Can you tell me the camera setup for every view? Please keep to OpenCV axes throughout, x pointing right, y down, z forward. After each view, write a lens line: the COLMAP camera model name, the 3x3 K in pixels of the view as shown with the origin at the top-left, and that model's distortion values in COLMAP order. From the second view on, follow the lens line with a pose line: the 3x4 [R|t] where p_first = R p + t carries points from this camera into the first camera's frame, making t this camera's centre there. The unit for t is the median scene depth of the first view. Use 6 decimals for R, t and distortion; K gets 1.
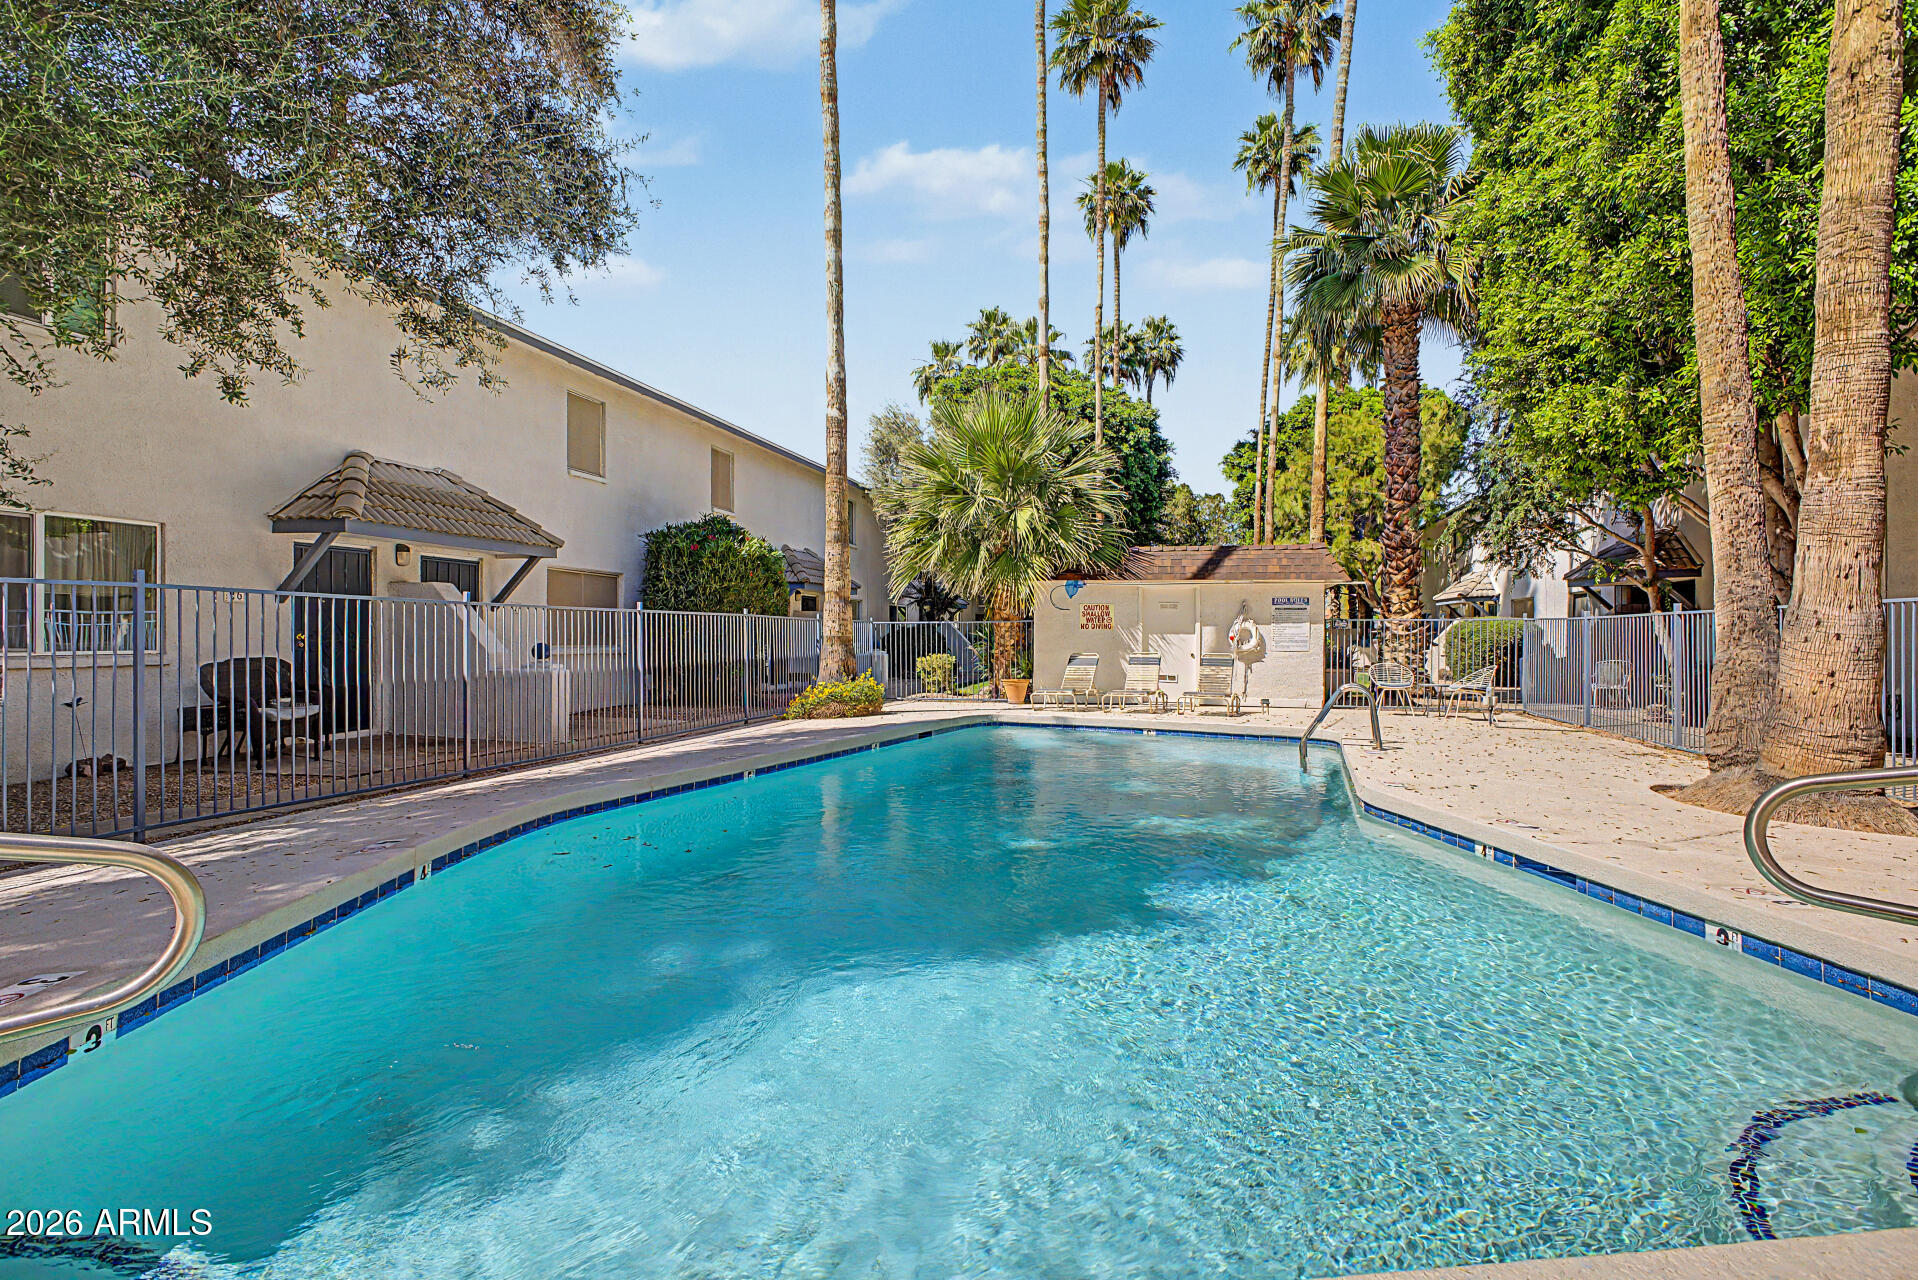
lens RADIAL K [[906.6, 0, 954.3], [0, 906.6, 640.1], [0, 0, 1]] dist [0.014651, -0.003132]
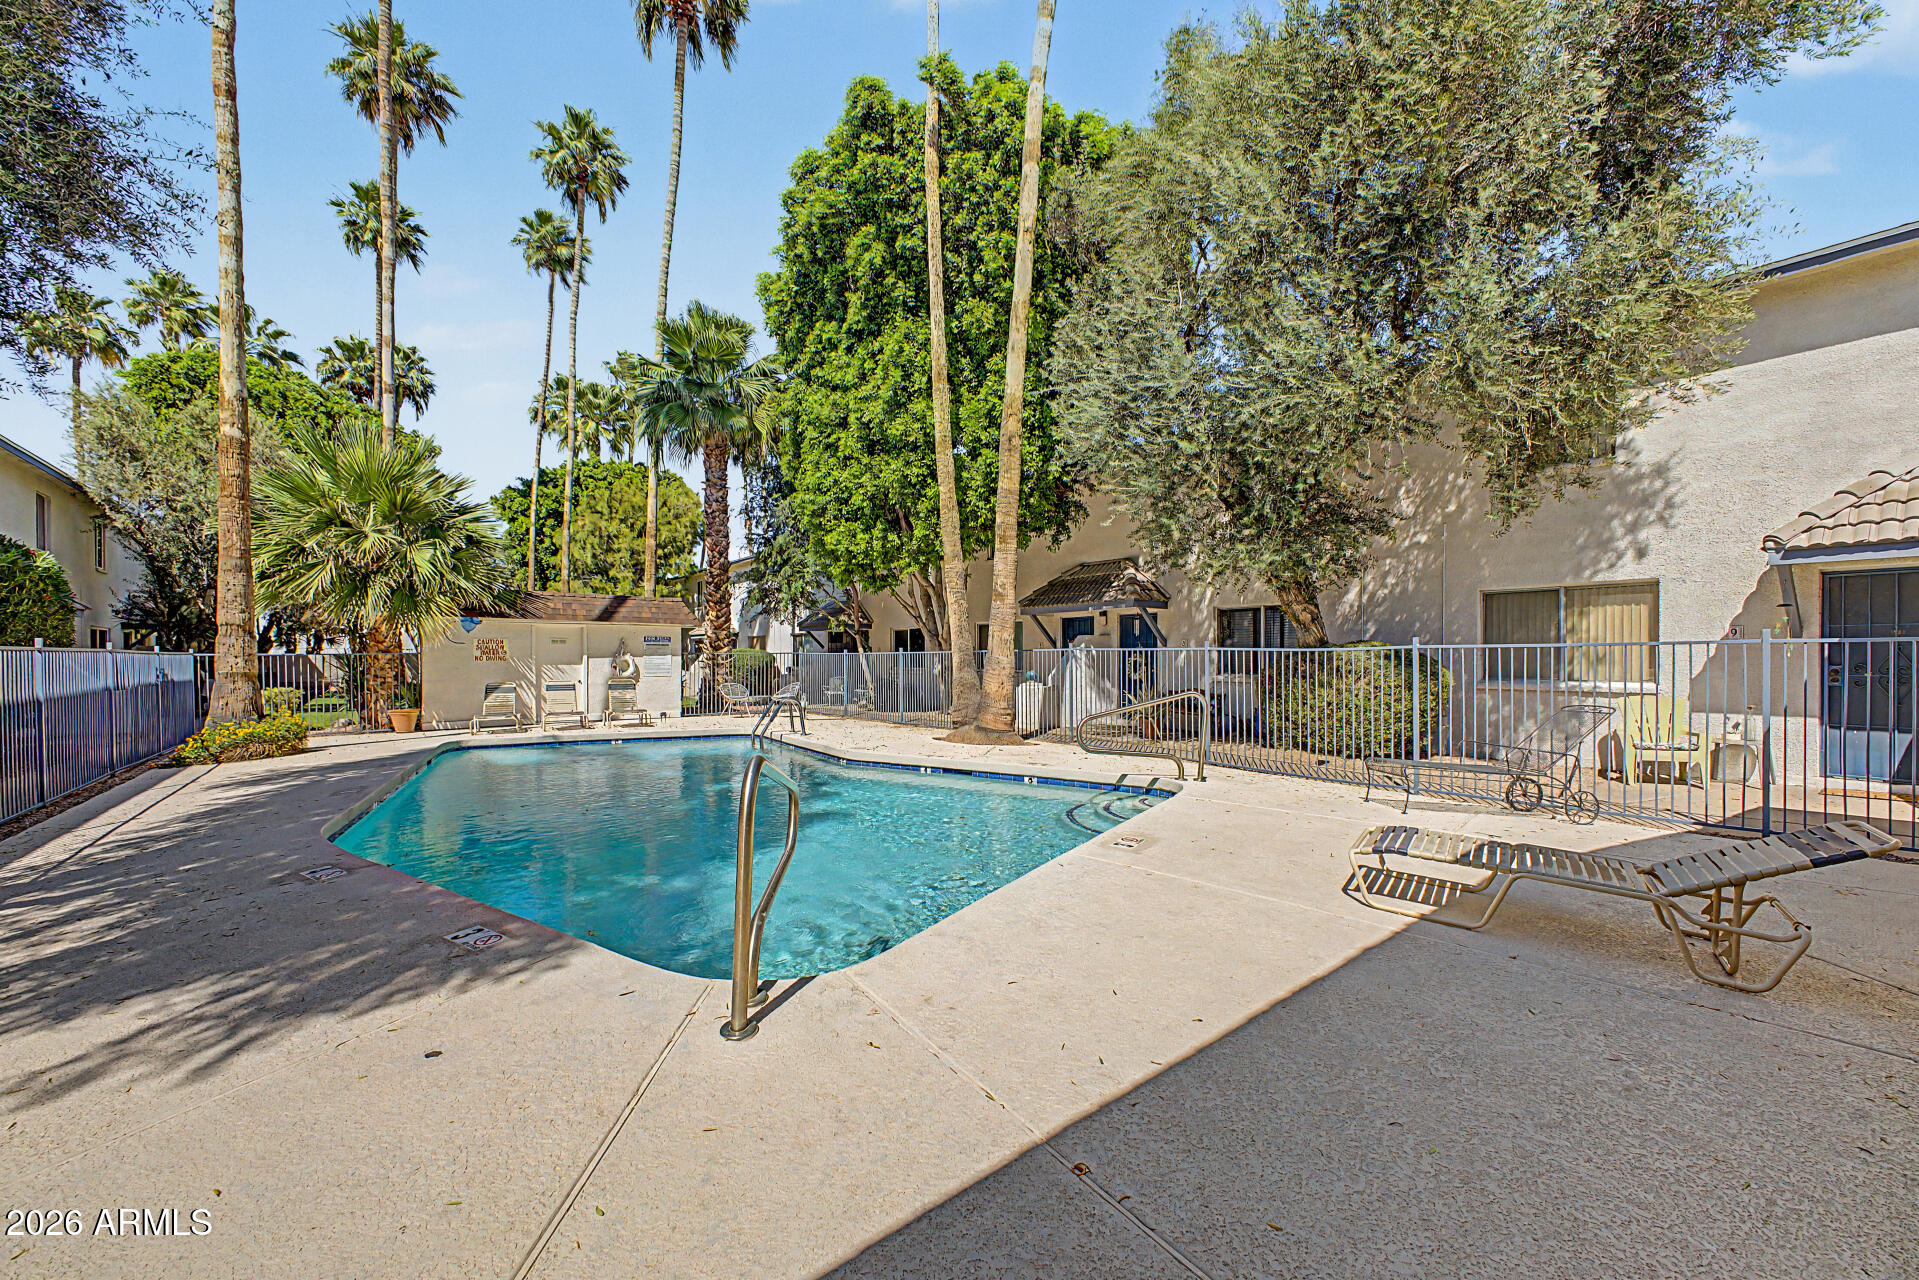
lens RADIAL K [[779.3, 0, 970.2], [0, 779.3, 658.1], [0, 0, 1]] dist [0.002697, -0.000698]
pose [[0.613827, -0.004465, 0.789428, -0.257606], [0.008616, 0.999962, -0.001044, -0.010165], [-0.789394, 0.007442, 0.613842, -0.070817]]
